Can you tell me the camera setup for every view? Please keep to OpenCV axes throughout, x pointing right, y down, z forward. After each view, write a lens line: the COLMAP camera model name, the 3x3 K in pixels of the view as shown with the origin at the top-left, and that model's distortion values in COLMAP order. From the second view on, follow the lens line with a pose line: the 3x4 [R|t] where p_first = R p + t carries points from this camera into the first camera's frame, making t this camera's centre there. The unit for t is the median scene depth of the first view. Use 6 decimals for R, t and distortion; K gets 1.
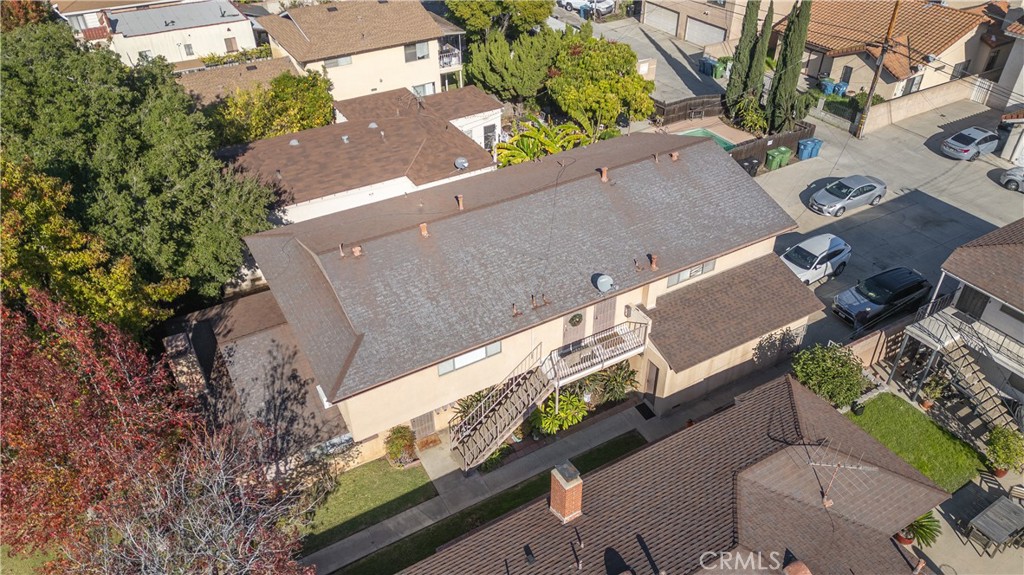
lens RADIAL K [[714.9, 0, 510.1], [0, 714.9, 282.9], [0, 0, 1]] dist [0.071488, -0.070353]
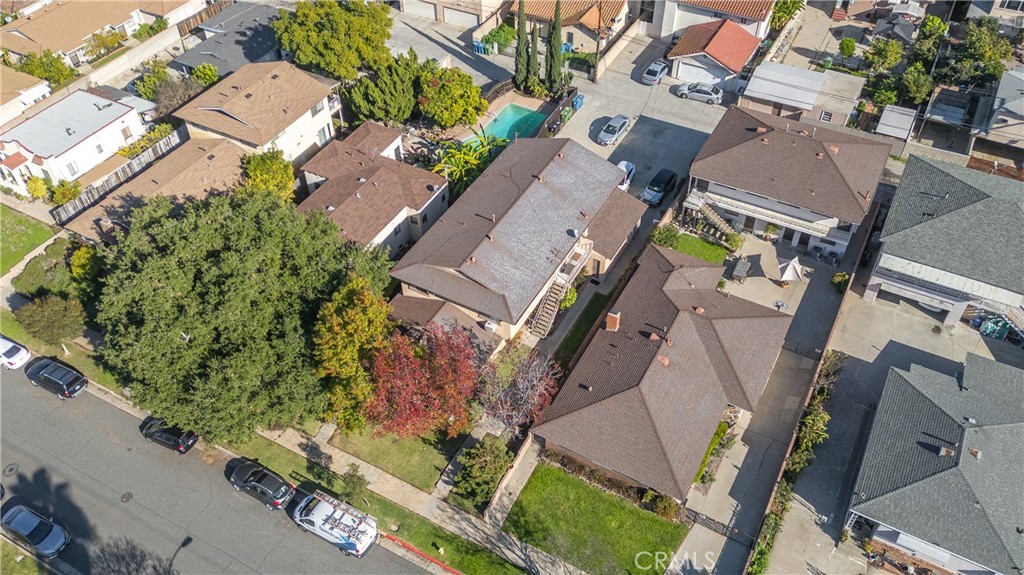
lens RADIAL K [[809.7, 0, 499.4], [0, 809.7, 276.6], [0, 0, 1]] dist [0.063785, -0.028237]
pose [[0.859963, -0.360907, 0.360846, -0.547015], [0.307777, 0.930752, 0.197420, -0.237122], [-0.407108, -0.058714, 0.911491, -0.627281]]
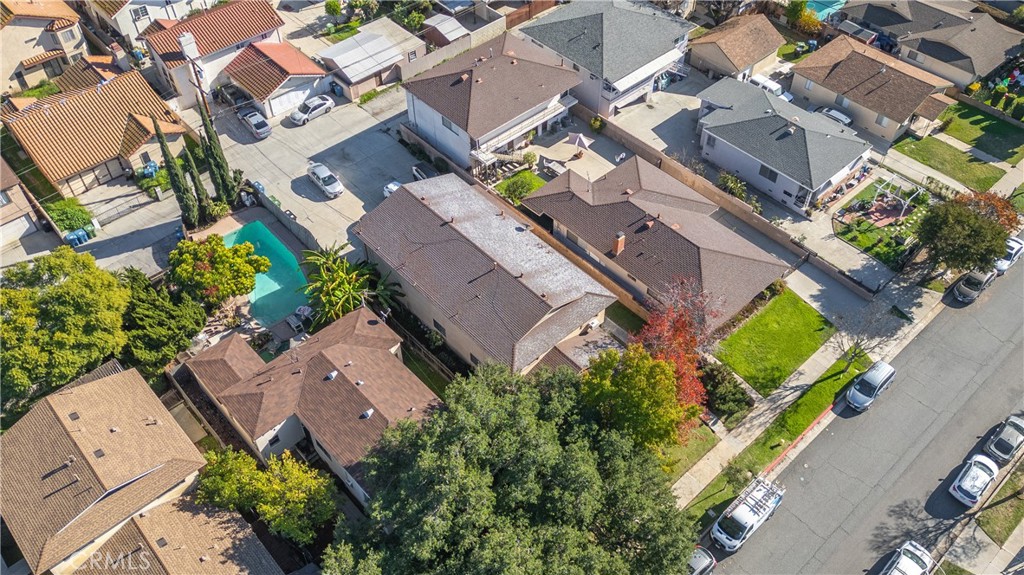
lens RADIAL K [[866.2, 0, 513.5], [0, 866.2, 258.1], [0, 0, 1]] dist [0.049197, -0.007995]
pose [[-0.209215, -0.688846, 0.694061, -1.008869], [0.584719, 0.480777, 0.653420, -0.970281], [-0.783794, 0.542536, 0.302195, 0.143231]]
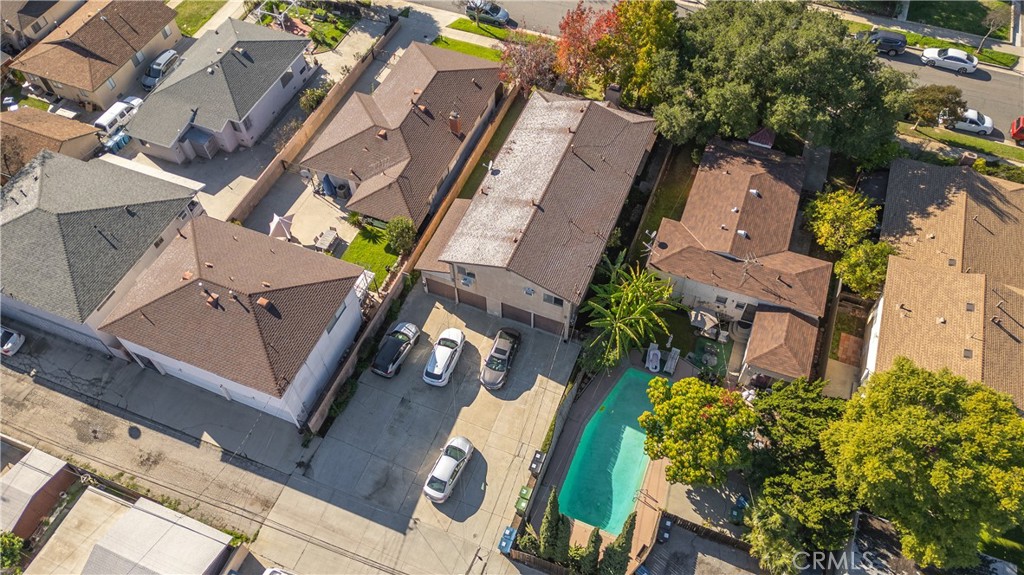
lens RADIAL K [[753.7, 0, 509.8], [0, 753.7, 287.4], [0, 0, 1]] dist [0.041115, -0.005773]
pose [[-0.785577, 0.516867, -0.340174, 0.585027], [-0.344762, 0.090894, 0.934279, -1.175720], [0.513817, 0.851227, 0.106792, 0.605979]]
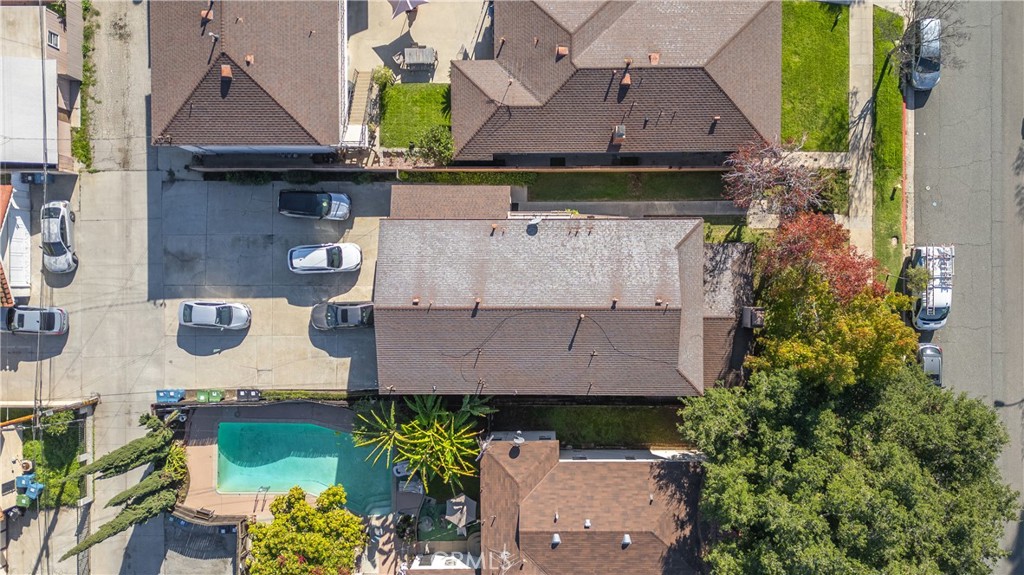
lens RADIAL K [[762.7, 0, 526.0], [0, 762.7, 285.4], [0, 0, 1]] dist [0.041735, -0.011642]
pose [[-0.866923, -0.497935, 0.022470, 0.019982], [0.315371, -0.513047, 0.798326, -0.839029], [-0.385986, 0.699174, 0.601806, 0.016473]]
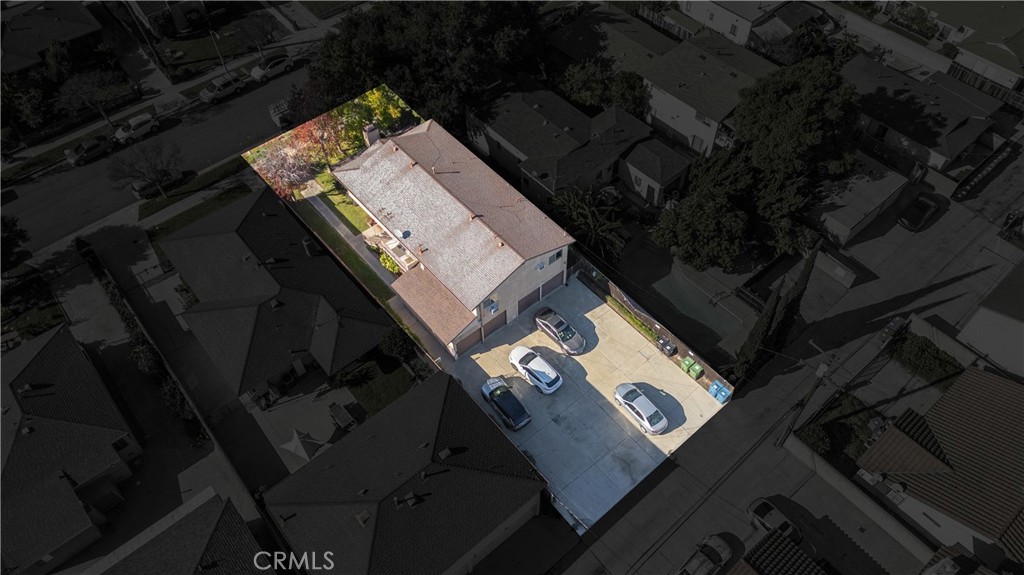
lens RADIAL K [[714.9, 0, 518.2], [0, 714.9, 280.4], [0, 0, 1]] dist [0.071488, -0.070353]
pose [[0.179711, 0.781972, -0.596845, 0.914571], [-0.562644, 0.579392, 0.589692, -0.800249], [0.806930, 0.229837, 0.544095, 0.061141]]
